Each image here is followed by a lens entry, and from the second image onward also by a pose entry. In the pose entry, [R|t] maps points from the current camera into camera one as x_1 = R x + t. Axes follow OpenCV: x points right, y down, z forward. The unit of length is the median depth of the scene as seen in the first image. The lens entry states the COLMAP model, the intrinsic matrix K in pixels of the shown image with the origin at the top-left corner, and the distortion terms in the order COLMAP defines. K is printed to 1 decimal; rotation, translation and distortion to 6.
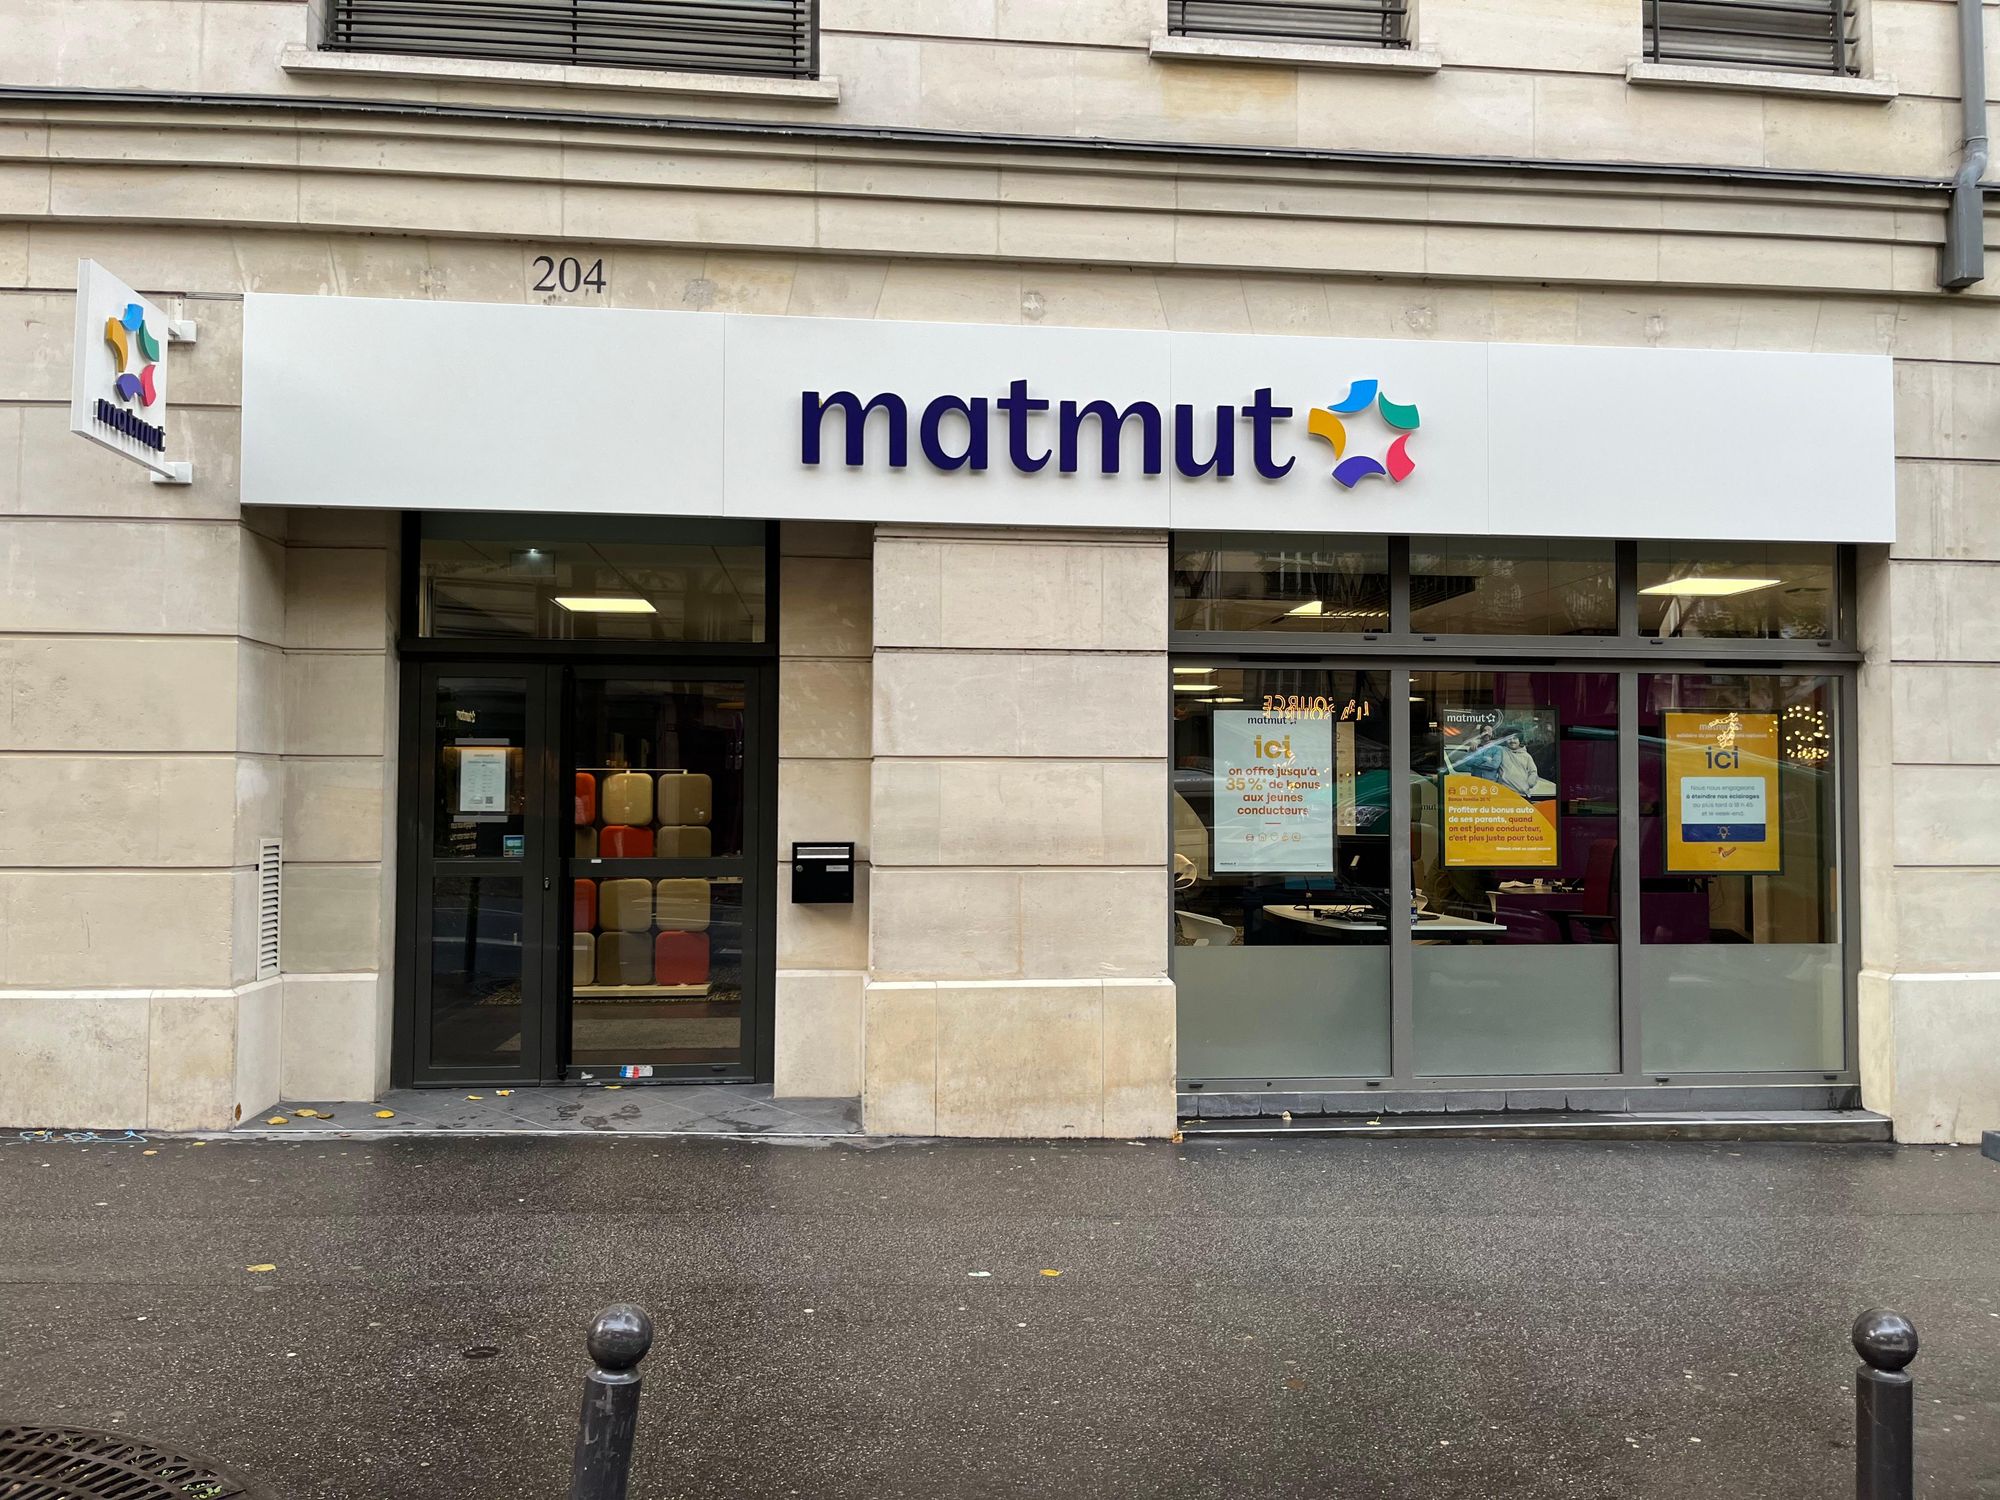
lens RADIAL K [[1506.9, 0, 1000.0], [0, 1506.9, 750.0], [0, 0, 1]] dist [0.107162, -0.250863]
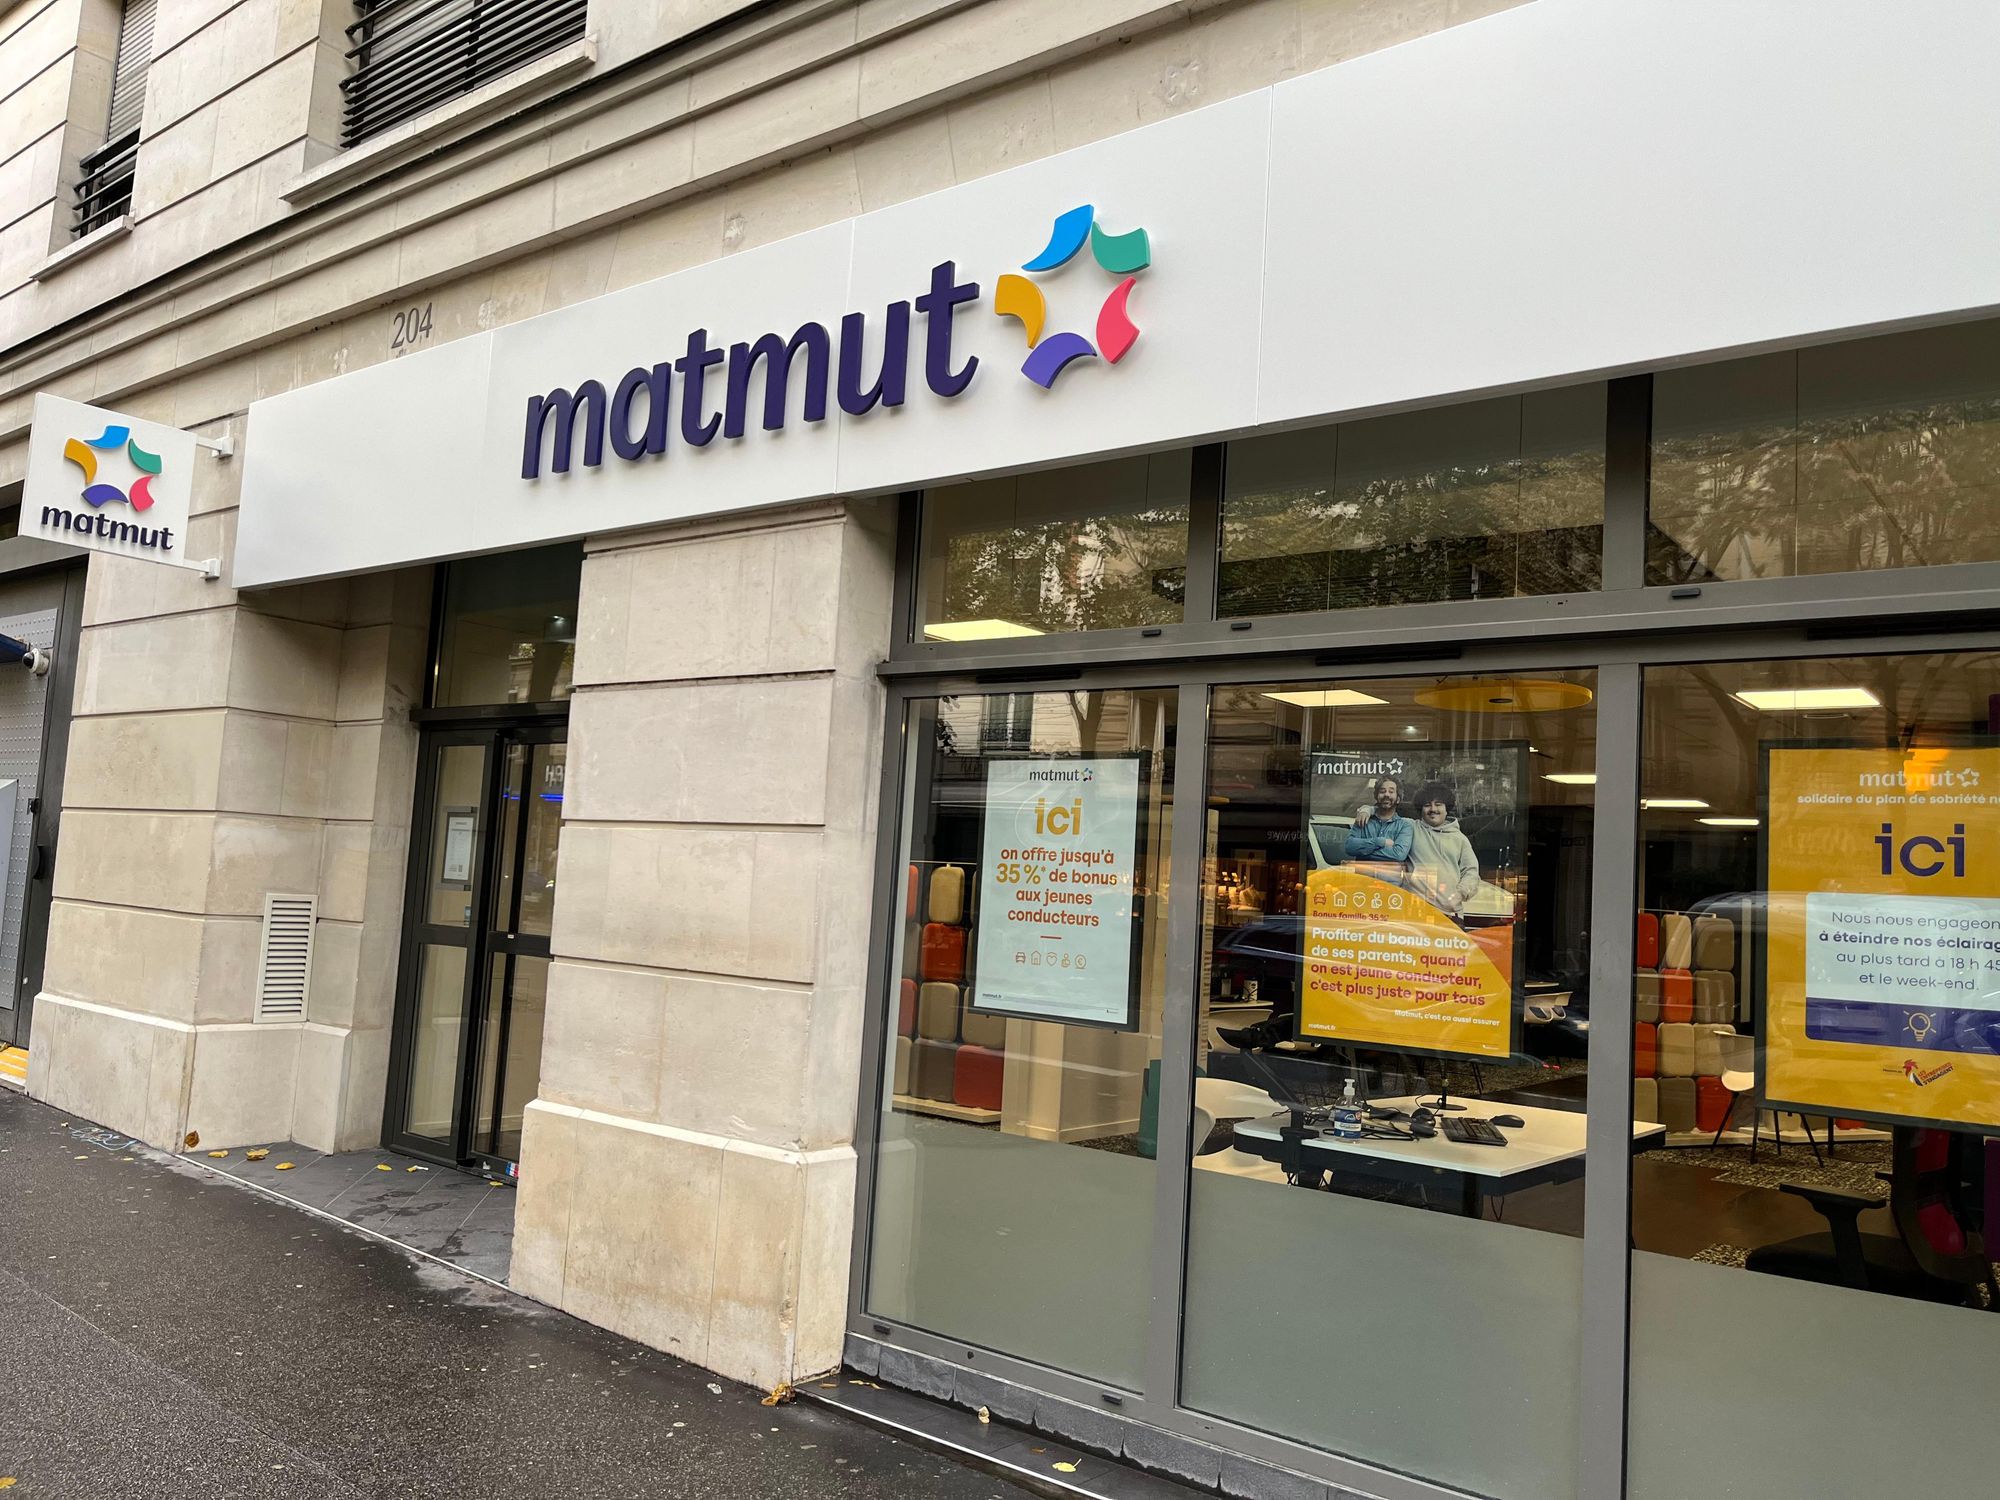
lens RADIAL K [[1530.7, 0, 999.4], [0, 1530.7, 764.6], [0, 0, 1]] dist [0.022044, 0.000805]
pose [[0.713852, -0.020559, -0.699995, 0.655082], [-0.032191, 0.997549, -0.062126, 0.017985], [0.699556, 0.066882, 0.711441, 0.564633]]
